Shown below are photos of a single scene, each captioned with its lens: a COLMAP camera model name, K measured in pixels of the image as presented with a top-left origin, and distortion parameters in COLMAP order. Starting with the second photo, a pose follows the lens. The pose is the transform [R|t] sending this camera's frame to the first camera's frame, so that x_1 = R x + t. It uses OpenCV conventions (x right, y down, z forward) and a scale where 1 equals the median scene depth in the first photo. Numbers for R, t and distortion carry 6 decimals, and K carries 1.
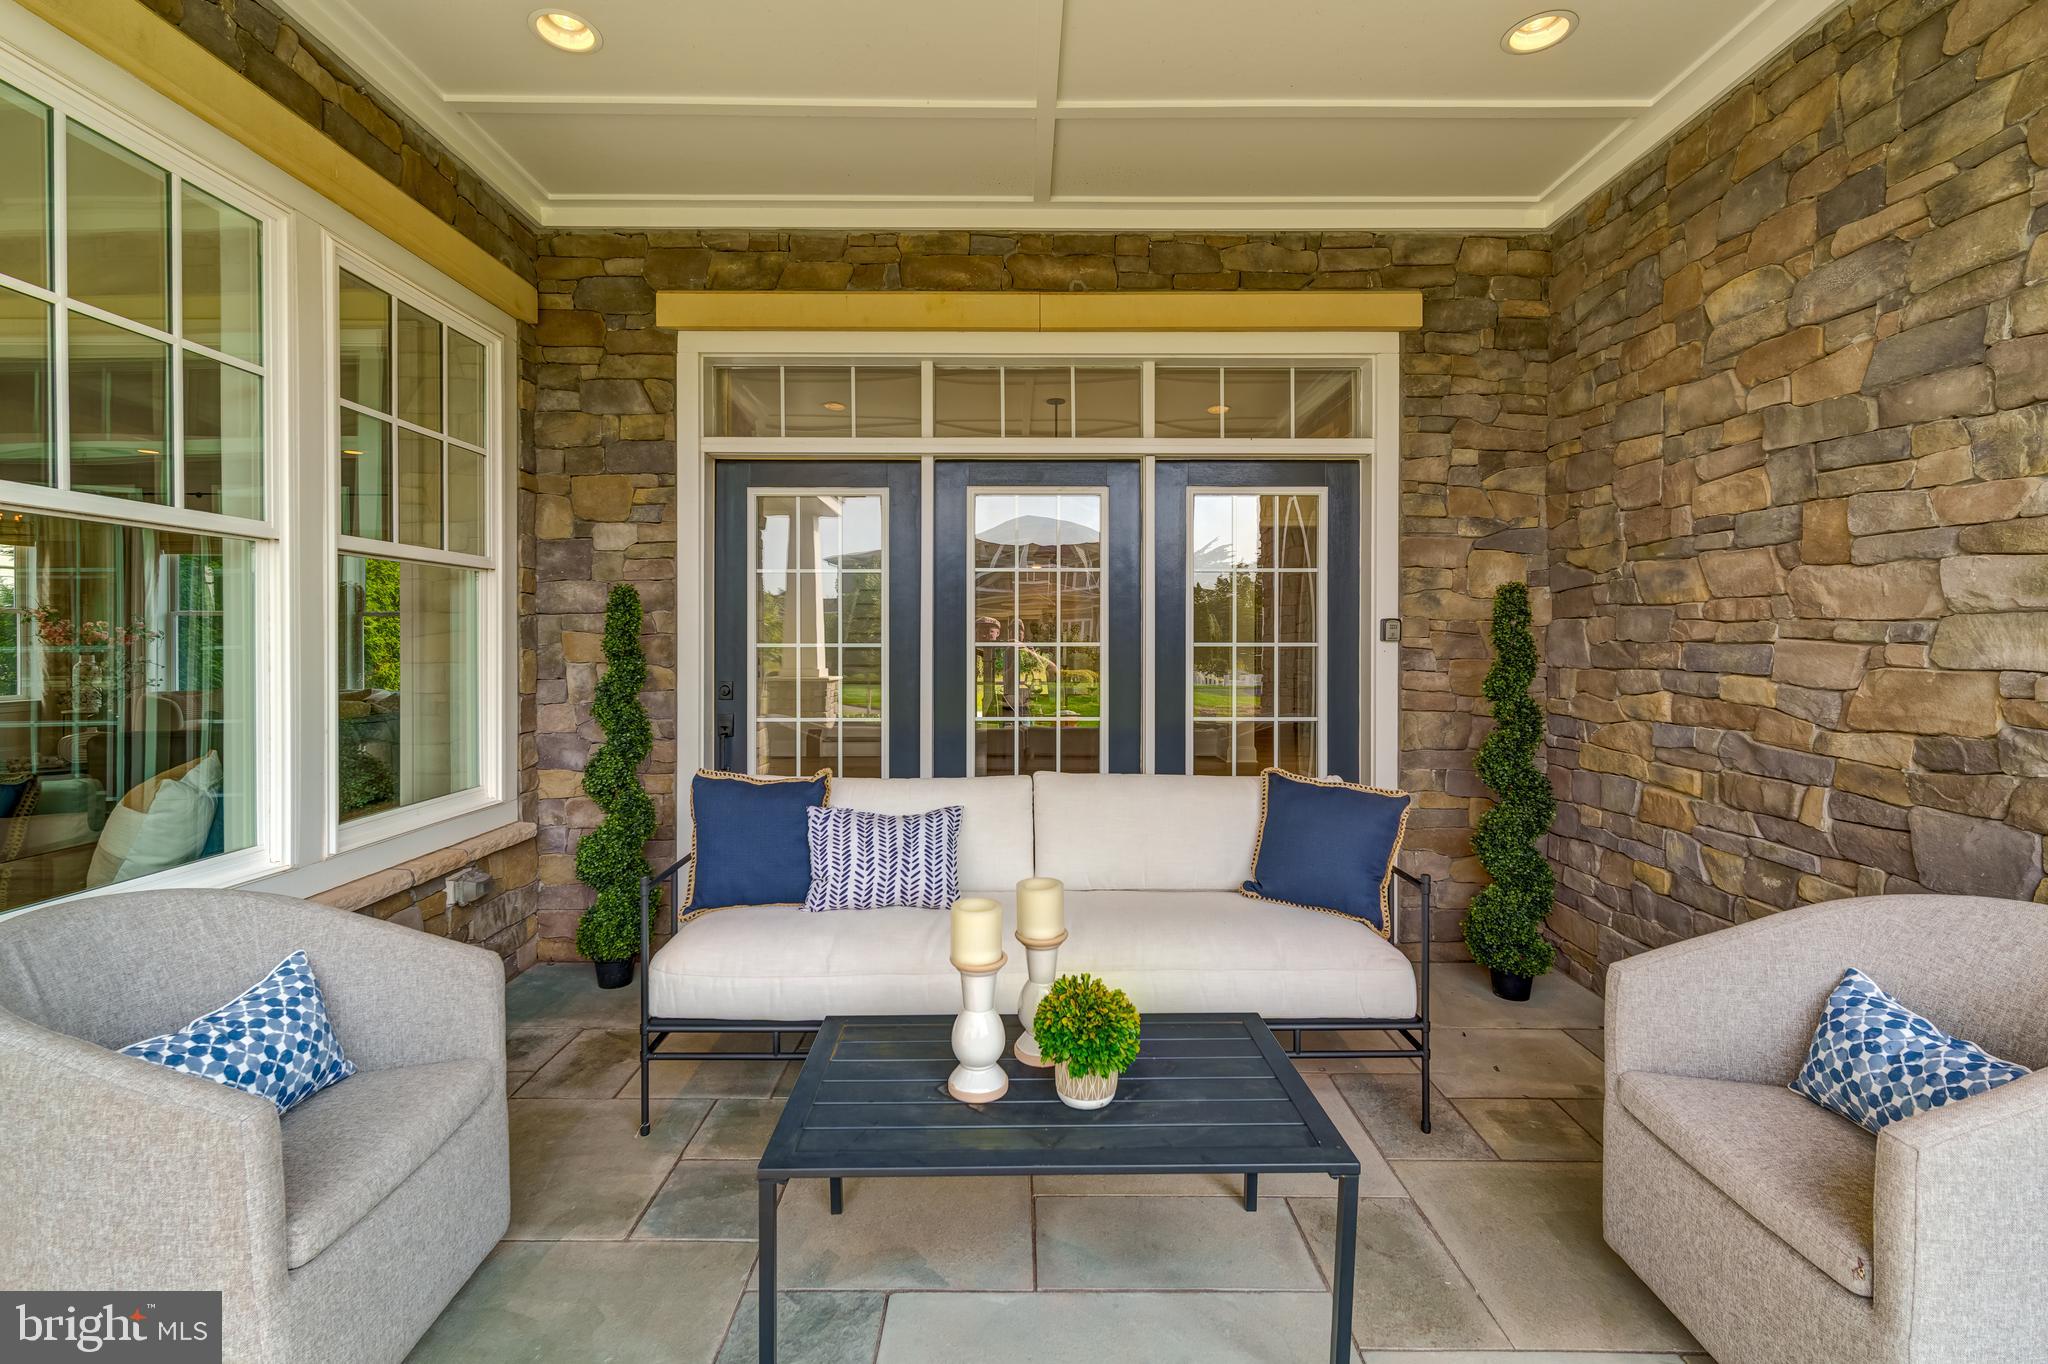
lens RADIAL K [[893.1, 0, 1046.4], [0, 893.1, 650.3], [0, 0, 1]] dist [0.003906, 0.000184]
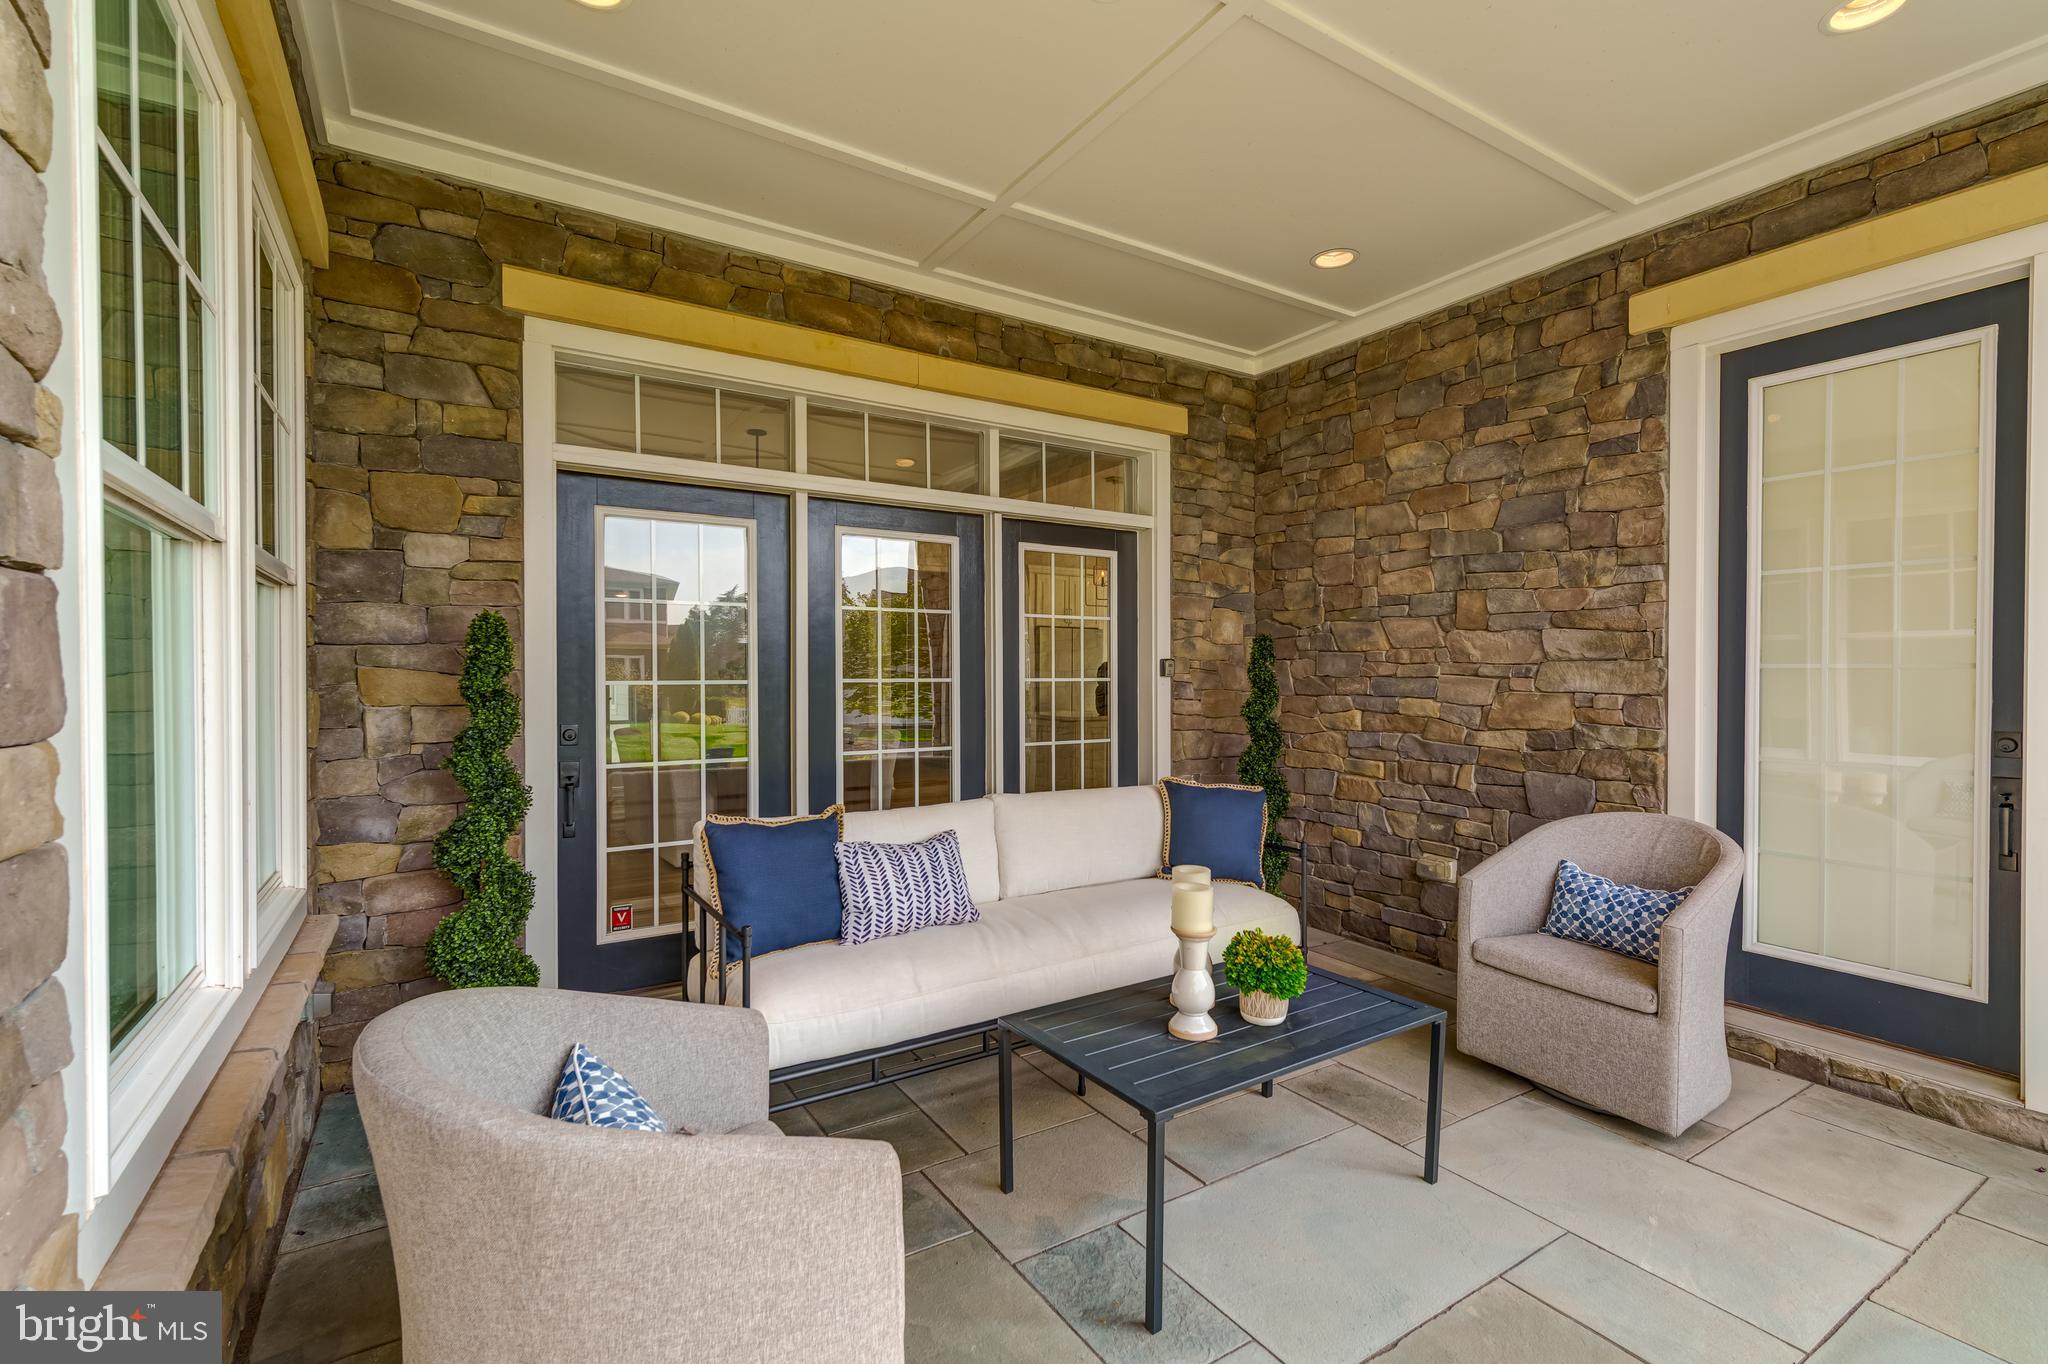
lens RADIAL K [[893.1, 0, 1021.7], [0, 893.1, 683.5], [0, 0, 1]] dist [0.003906, 0.000184]
pose [[0.849373, -0.006873, 0.527749, -0.591431], [0.007290, 0.999973, 0.001290, -0.004223], [-0.527743, 0.002752, 0.849399, 0.032130]]
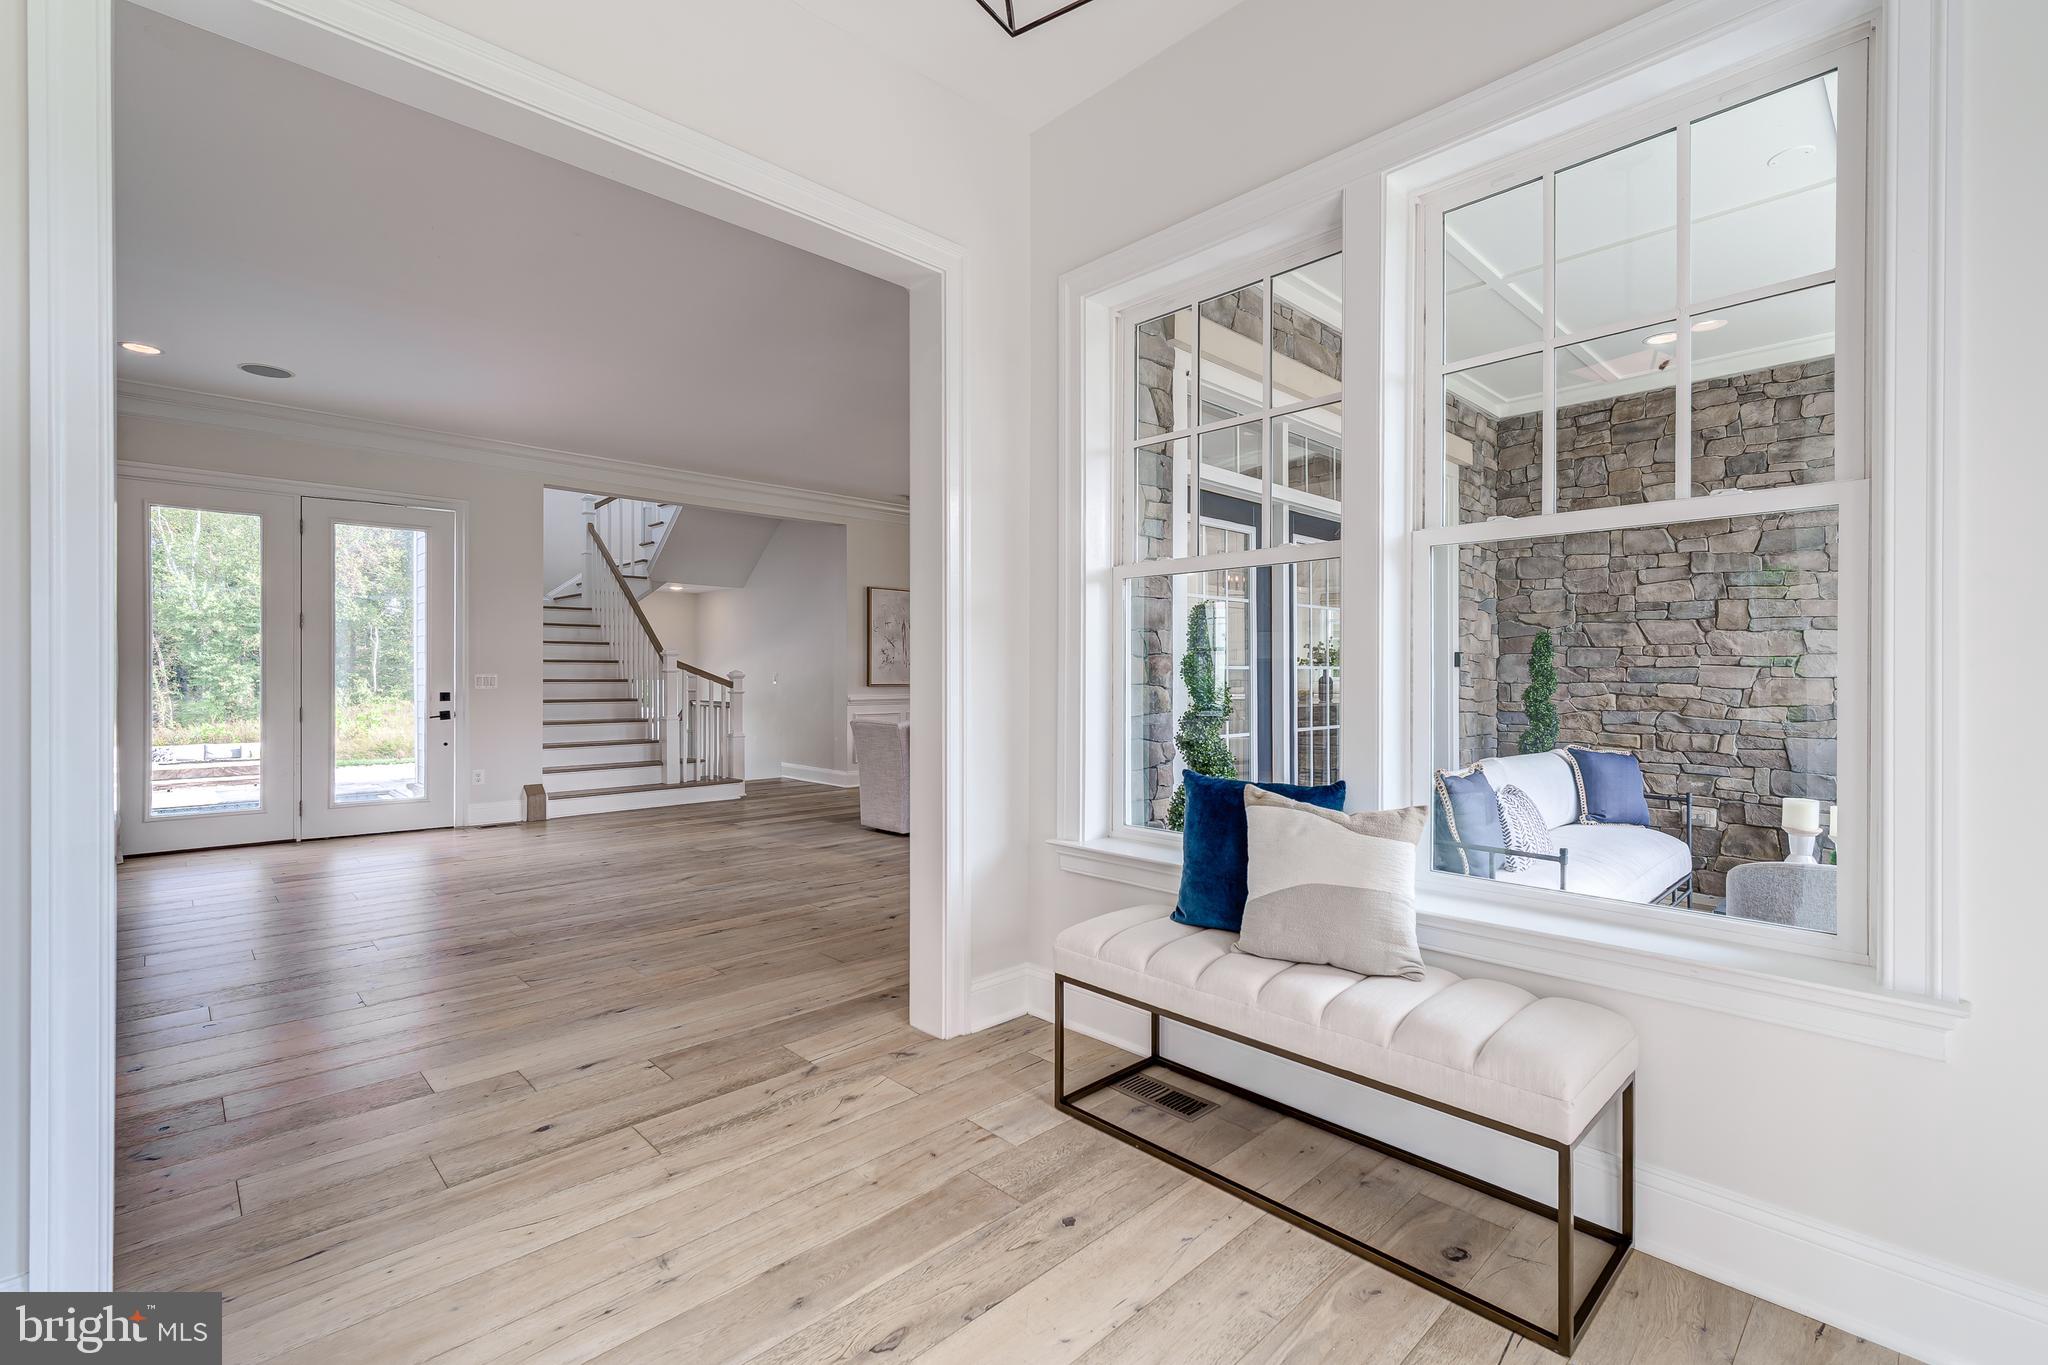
lens RADIAL K [[893.1, 0, 1008.1], [0, 893.1, 679.4], [0, 0, 1]] dist [0.003906, 0.000184]
pose [[0.725268, -0.005241, 0.688447, -1.556065], [0.008788, 0.999960, -0.001646, 0.008307], [-0.688411, 0.007243, 0.725285, 0.538450]]
